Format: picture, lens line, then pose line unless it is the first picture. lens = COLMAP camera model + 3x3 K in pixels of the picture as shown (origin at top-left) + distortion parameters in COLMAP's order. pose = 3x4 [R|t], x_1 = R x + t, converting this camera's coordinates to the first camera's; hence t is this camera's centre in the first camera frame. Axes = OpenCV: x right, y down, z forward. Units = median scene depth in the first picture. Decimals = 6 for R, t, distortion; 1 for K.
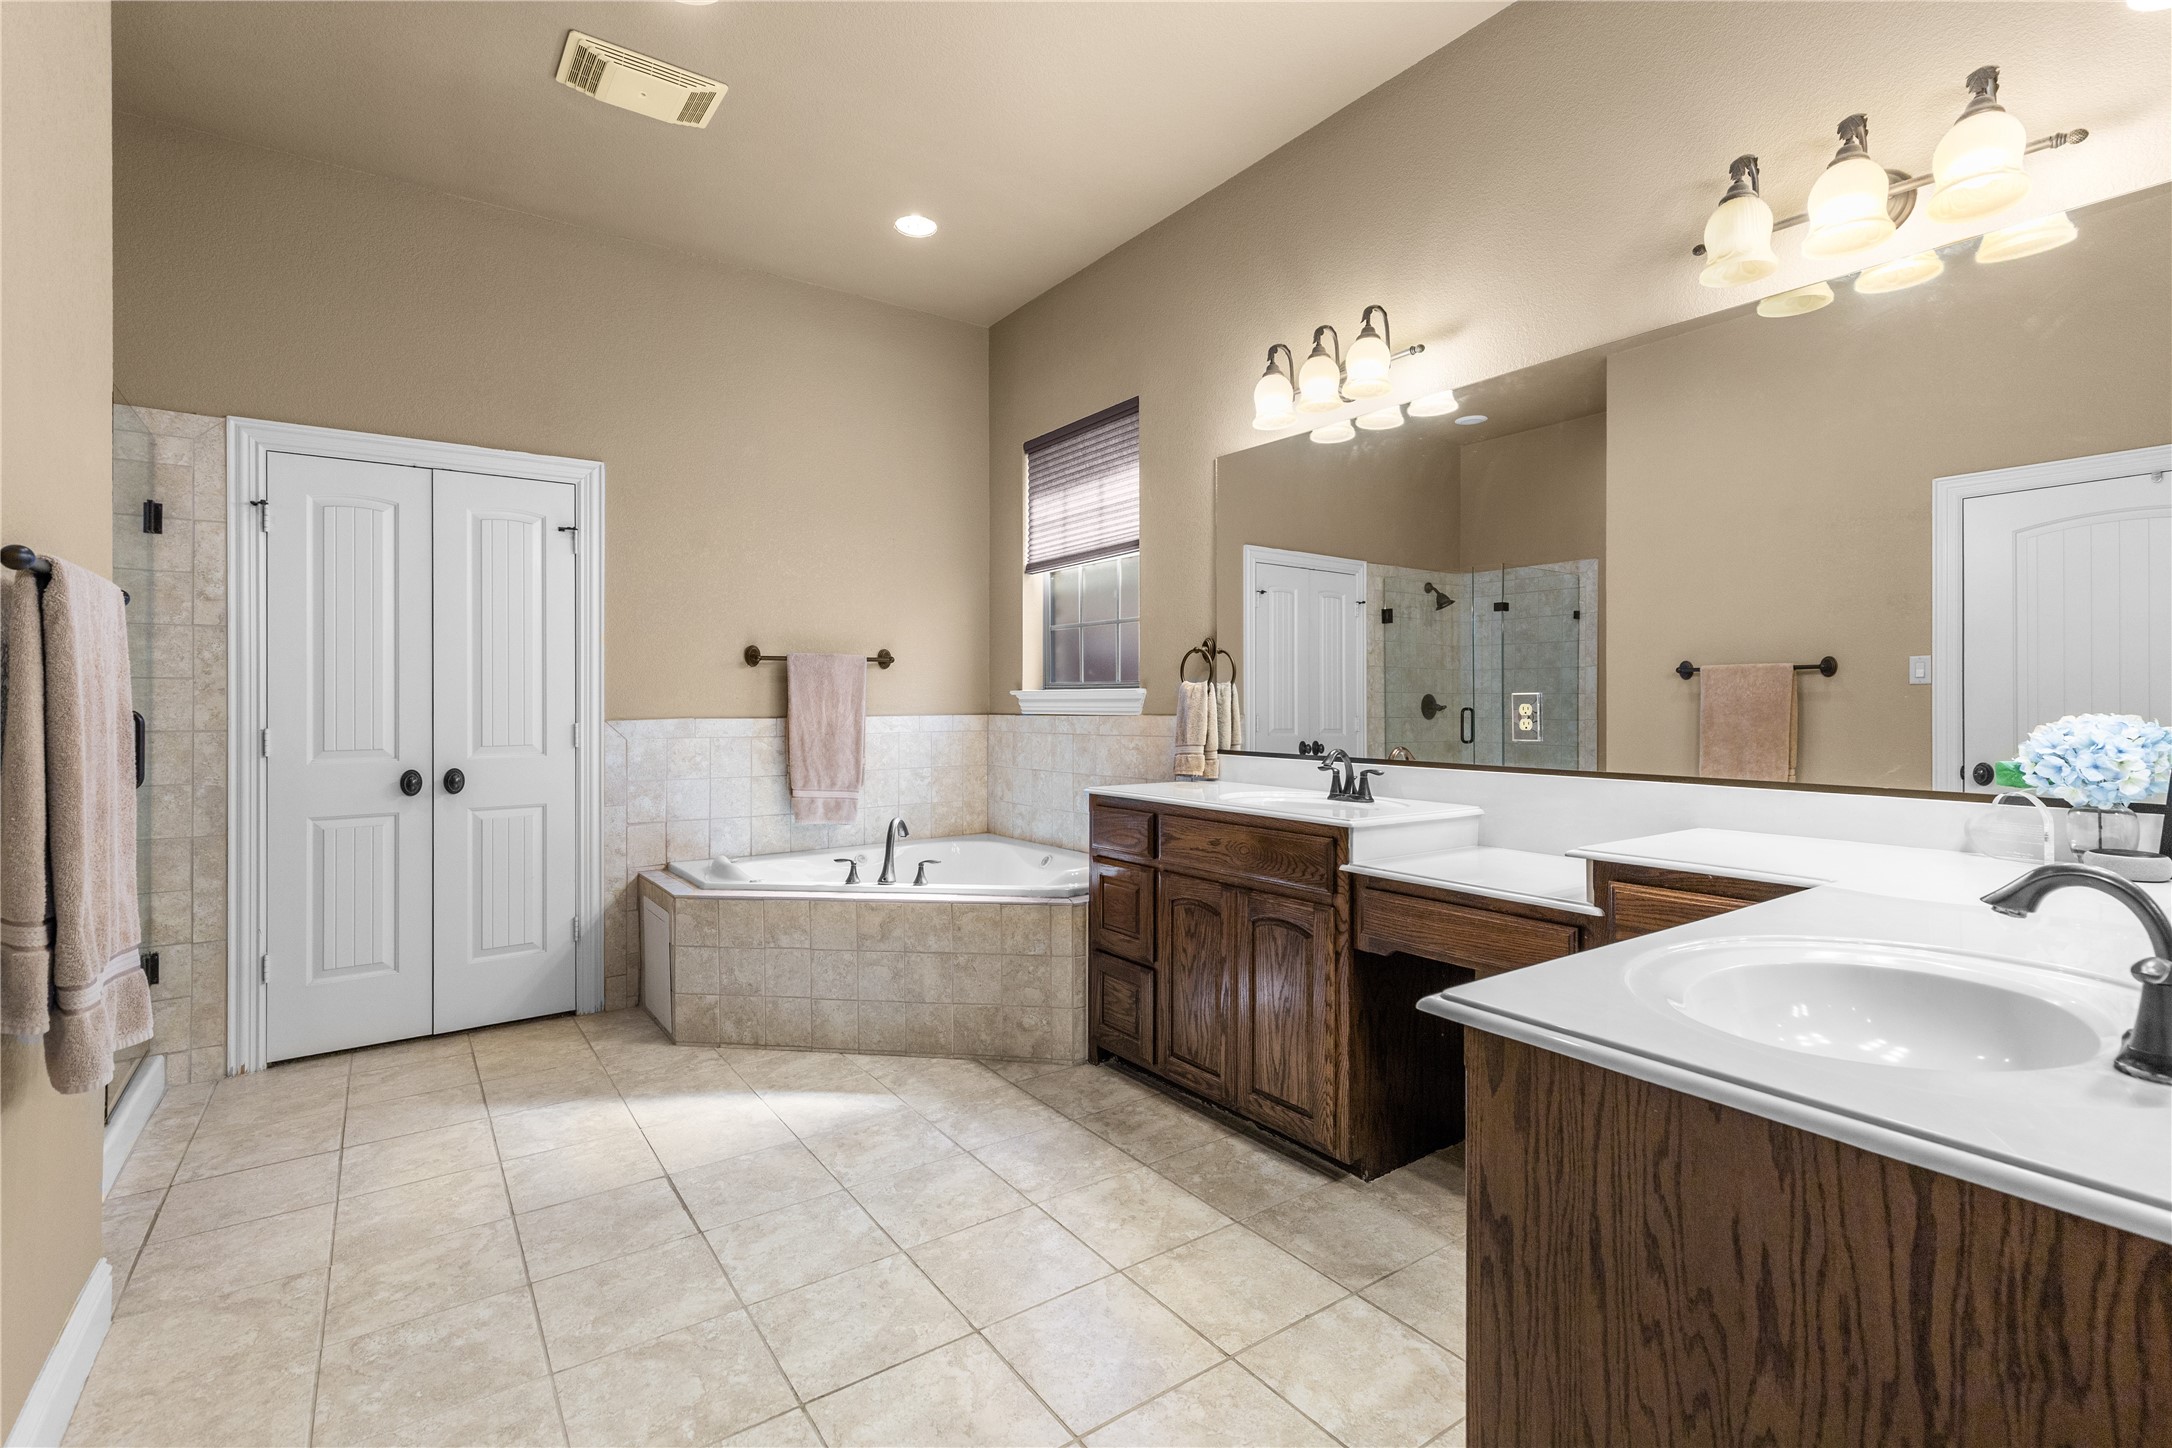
lens RADIAL K [[986.0, 0, 1093.3], [0, 986.0, 708.2], [0, 0, 1]] dist [0.018958, -0.007459]
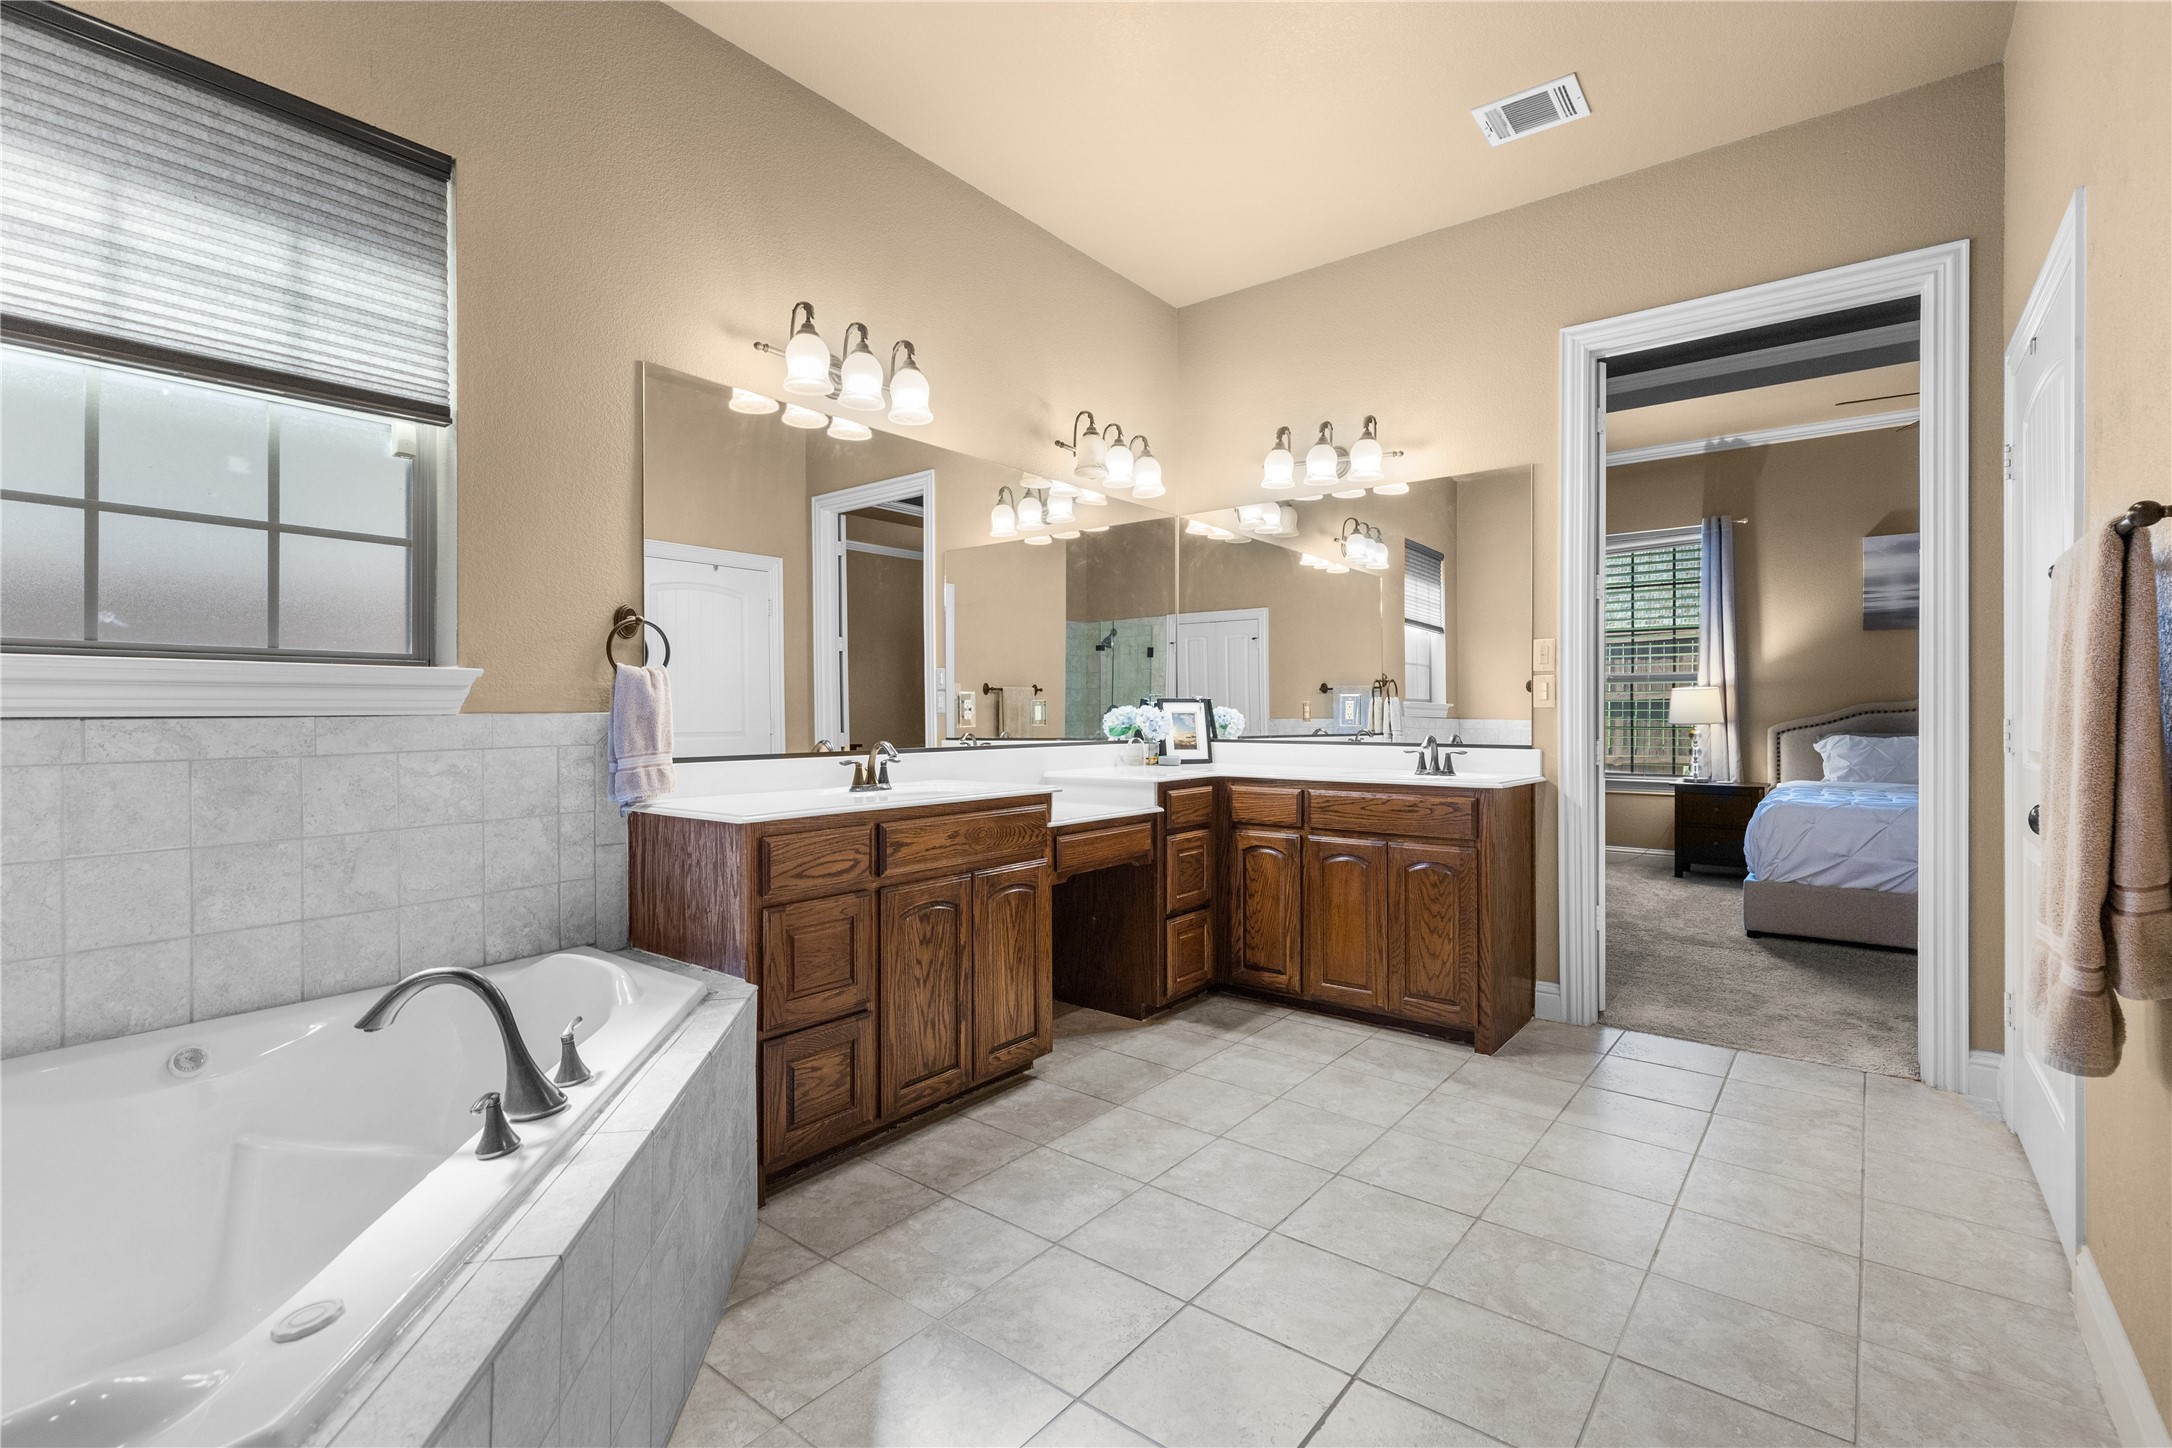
lens RADIAL K [[983.9, 0, 1086.0], [0, 983.9, 724.0], [0, 0, 1]] dist [0.017894, -0.008357]
pose [[-0.275634, -0.009639, 0.961214, -0.729500], [0.008044, 0.999892, 0.012333, 0.010599], [-0.961229, 0.011132, -0.275527, 0.960334]]
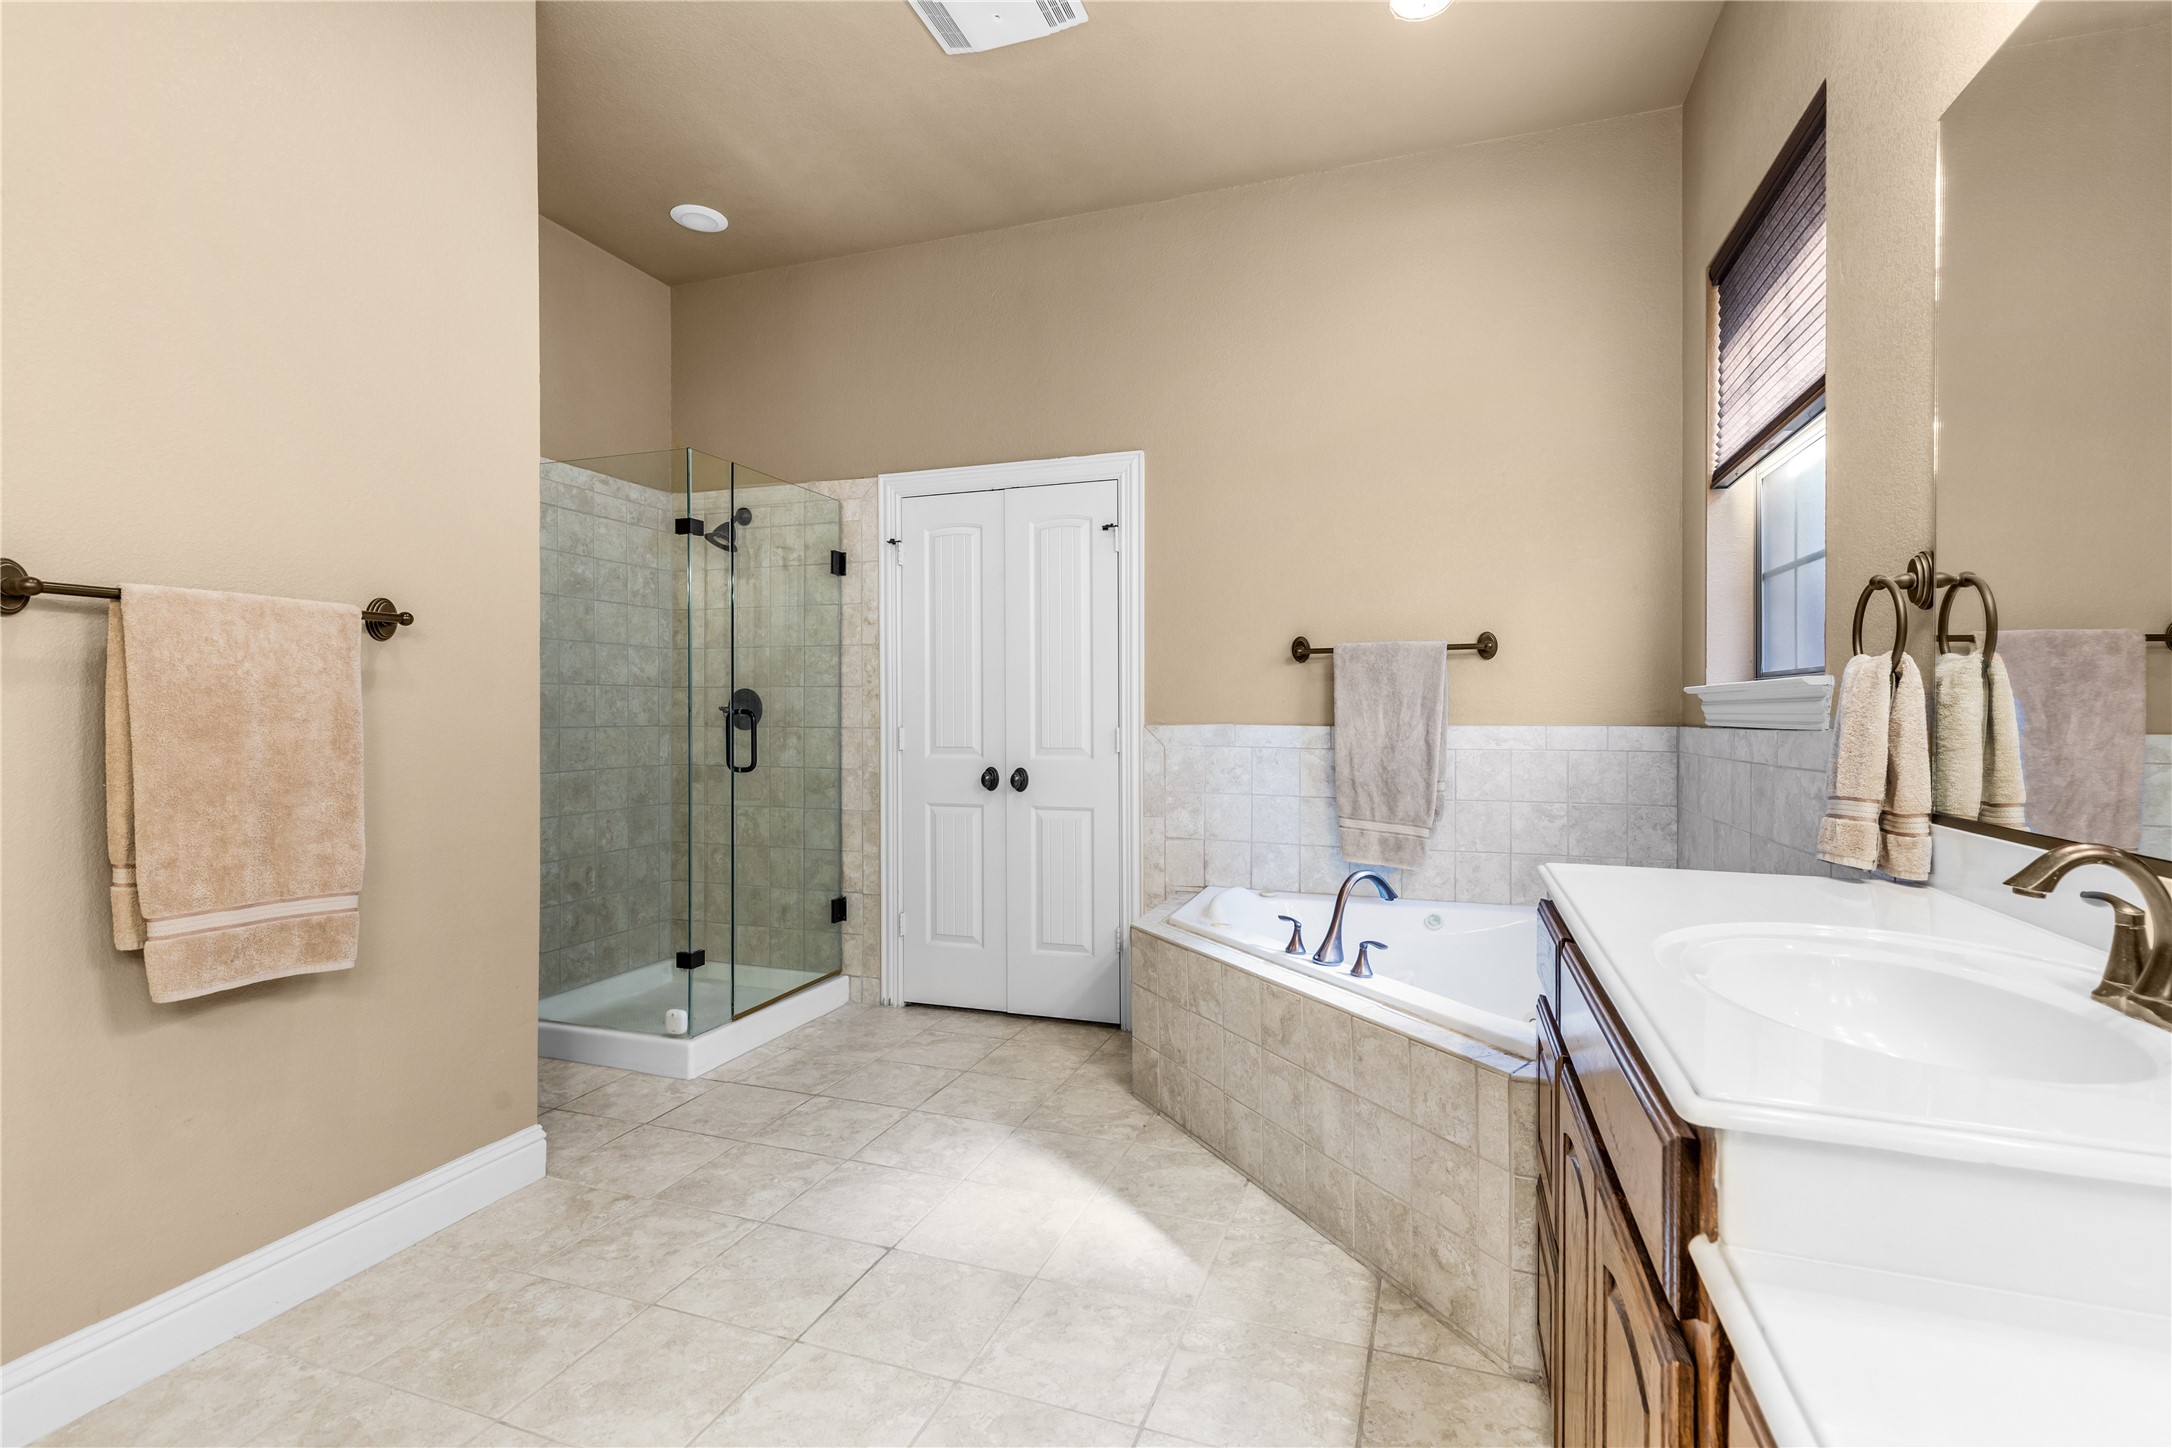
lens RADIAL K [[982.1, 0, 1094.5], [0, 982.1, 719.3], [0, 0, 1]] dist [0.008356, -0.000868]
pose [[0.577245, 0.009412, -0.816517, 0.283699], [-0.008038, 0.999951, 0.005844, 0.002228], [0.816532, 0.003190, 0.577292, 0.498084]]
